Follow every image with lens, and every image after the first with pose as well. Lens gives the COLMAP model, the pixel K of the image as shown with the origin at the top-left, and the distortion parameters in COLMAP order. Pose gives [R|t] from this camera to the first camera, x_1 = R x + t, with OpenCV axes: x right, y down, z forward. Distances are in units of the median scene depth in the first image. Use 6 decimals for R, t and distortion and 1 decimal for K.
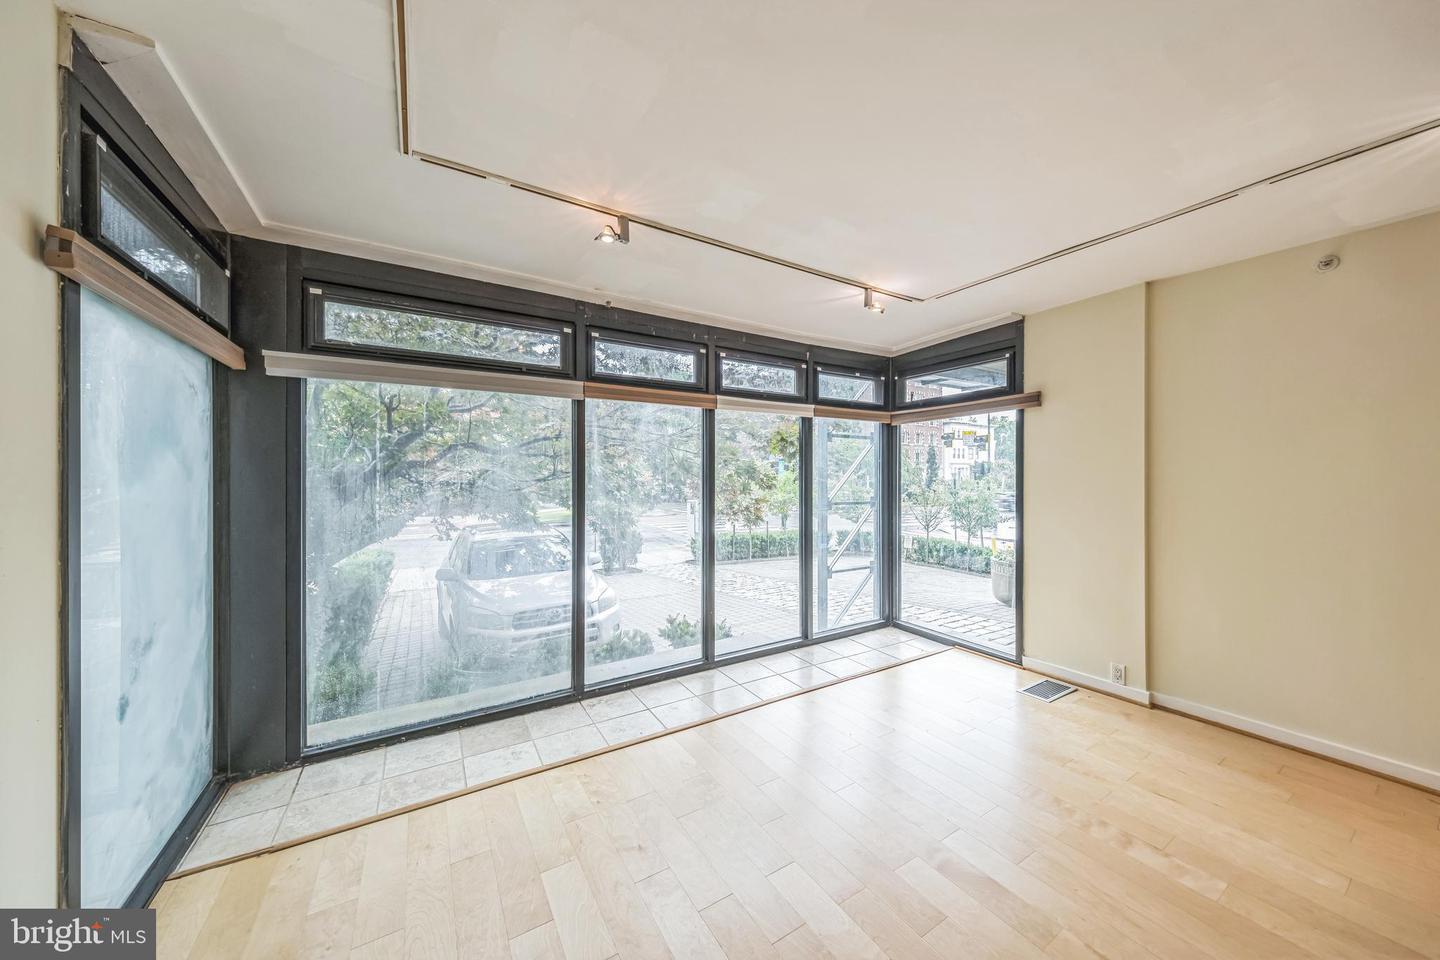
lens RADIAL K [[500.8, 0, 720.0], [0, 500.8, 480.0], [0, 0, 1]] dist [0.000816, 0.000079]
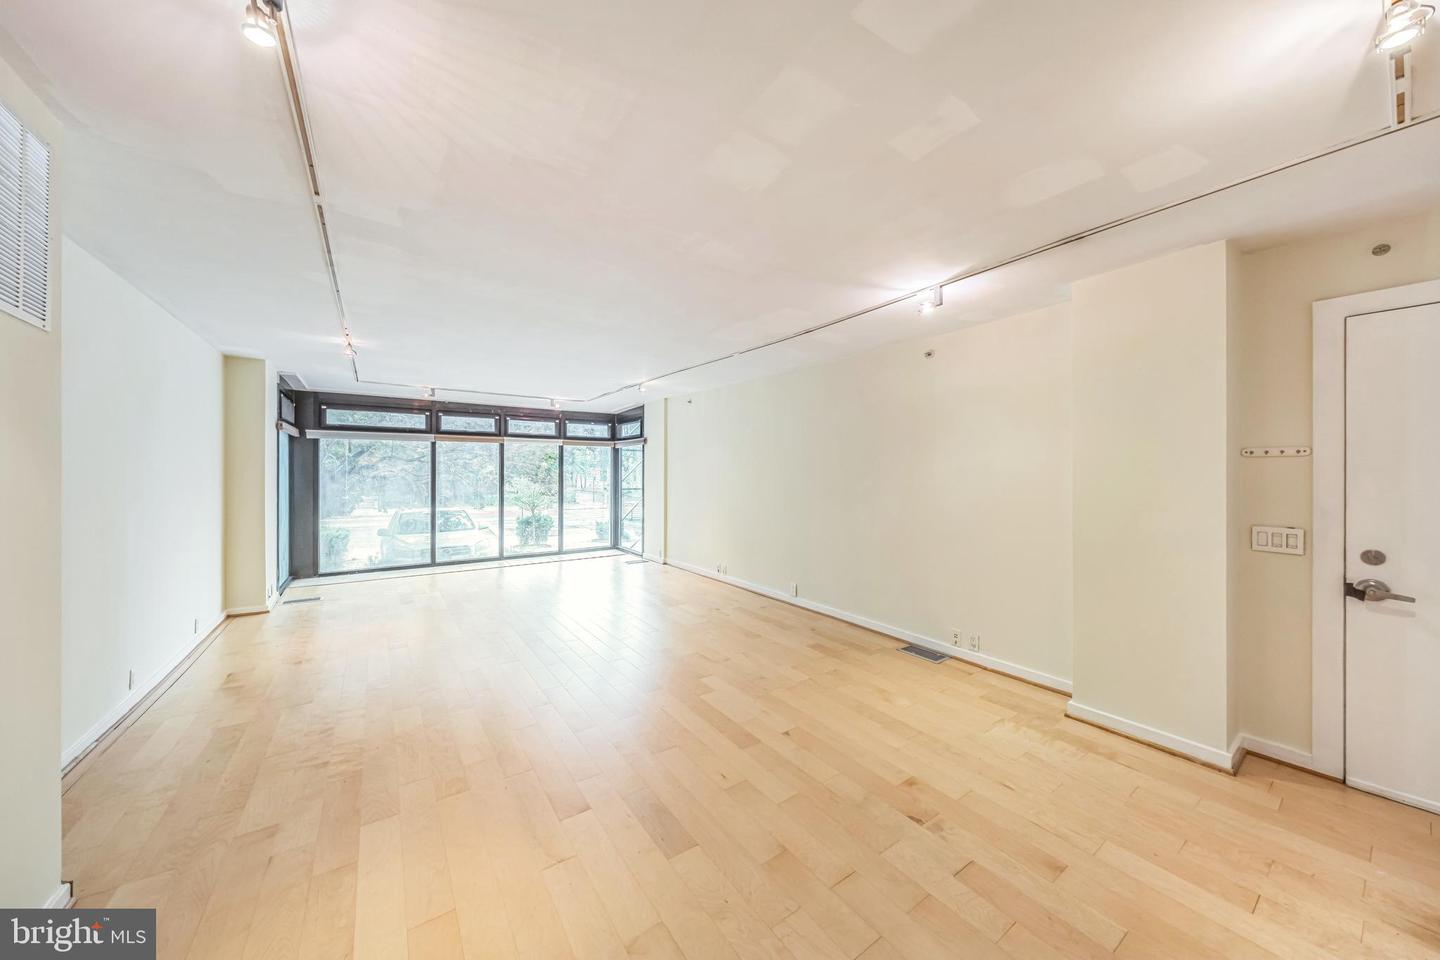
lens RADIAL K [[486.0, 0, 720.0], [0, 486.0, 480.0], [0, 0, 1]] dist [-0.000982, -0.000061]
pose [[0.996964, 0.002613, 0.077822, 0.895748], [-0.003260, 0.999961, 0.008188, 0.000335], [-0.077797, -0.008417, 0.996934, -1.415299]]
